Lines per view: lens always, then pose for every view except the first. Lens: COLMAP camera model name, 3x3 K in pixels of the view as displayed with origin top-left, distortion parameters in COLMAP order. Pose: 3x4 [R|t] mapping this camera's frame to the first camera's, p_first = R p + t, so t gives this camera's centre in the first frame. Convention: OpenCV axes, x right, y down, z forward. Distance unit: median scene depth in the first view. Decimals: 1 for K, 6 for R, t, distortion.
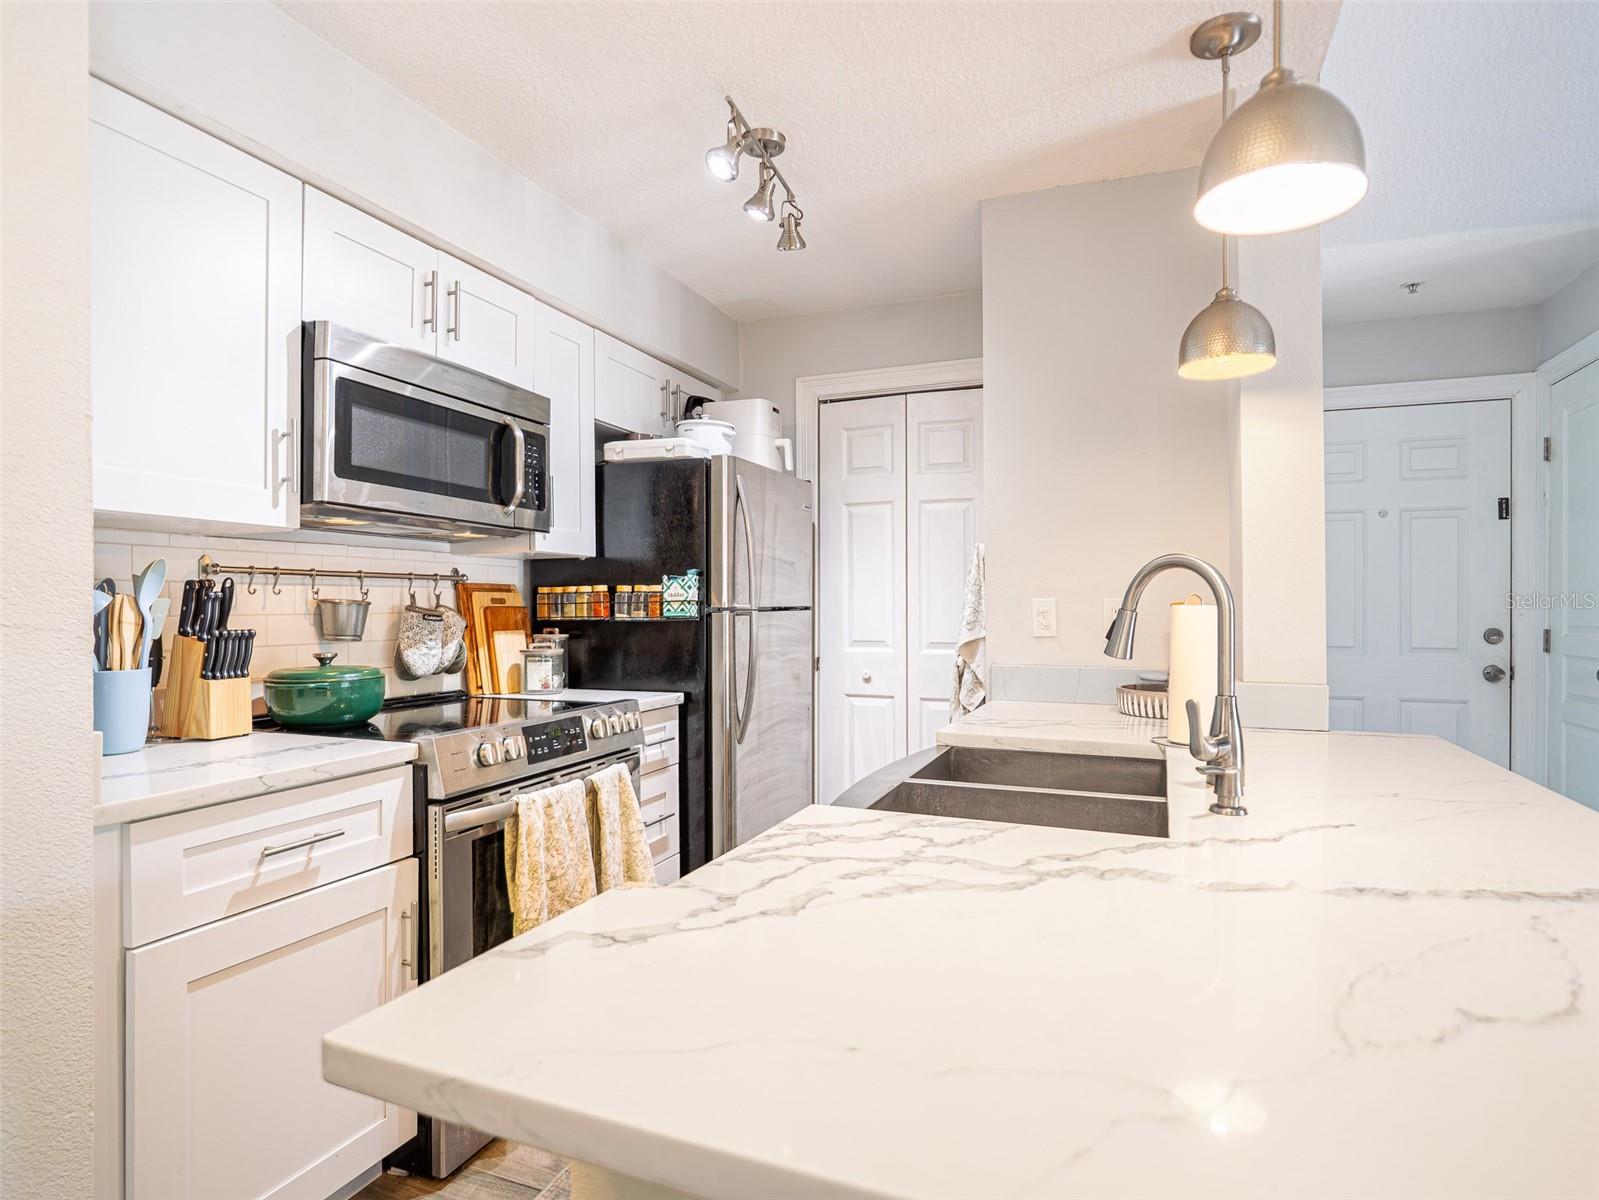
lens RADIAL K [[880.2, 0, 824.0], [0, 880.2, 604.2], [0, 0, 1]] dist [-0.004490, -0.000531]
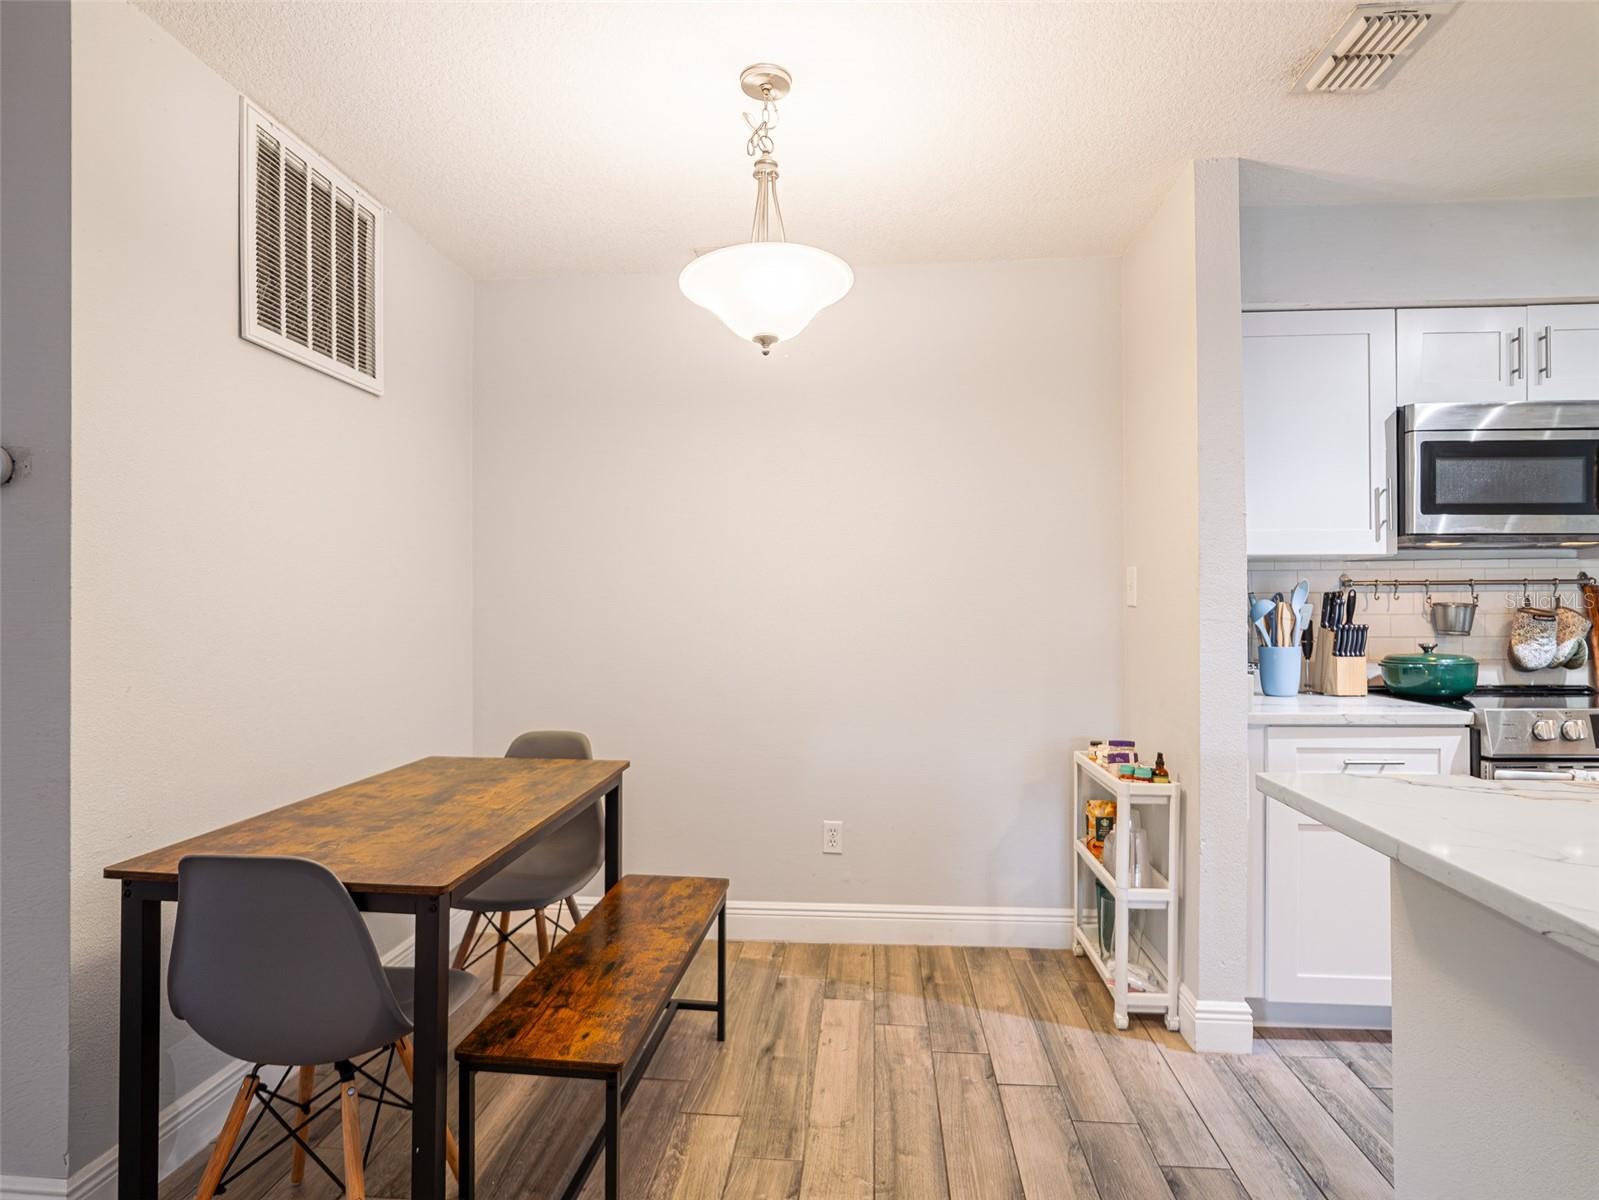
lens RADIAL K [[877.7, 0, 799.5], [0, 877.7, 600.0], [0, 0, 1]] dist [-0.010041, 0.000082]
pose [[0.286411, -0.009914, -0.958056, 0.371608], [0.007267, 0.999940, -0.008174, -0.005748], [0.958079, -0.004621, 0.286466, -0.254907]]
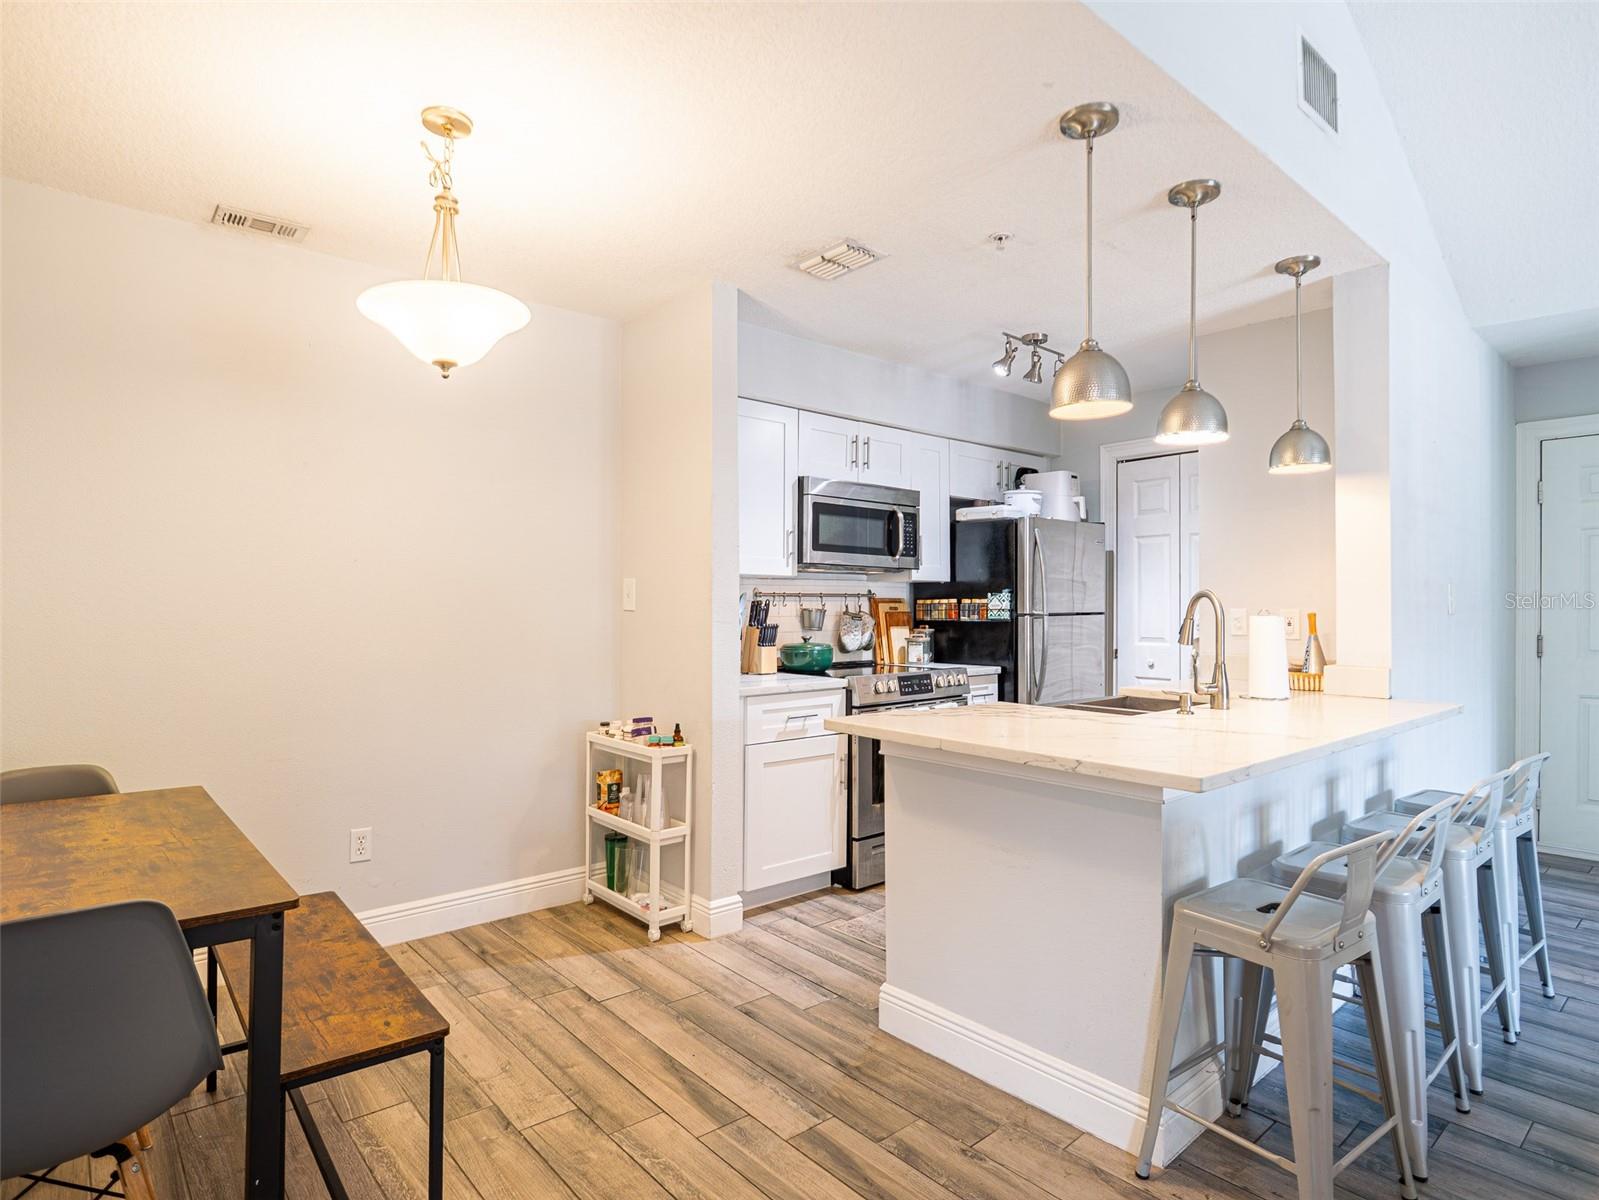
lens RADIAL K [[880.2, 0, 824.0], [0, 880.2, 604.2], [0, 0, 1]] dist [-0.004490, -0.000531]
pose [[0.892237, 0.001958, -0.451564, 0.317357], [-0.001379, 0.999998, 0.001610, -0.017150], [0.451566, -0.000814, 0.892238, -0.655457]]
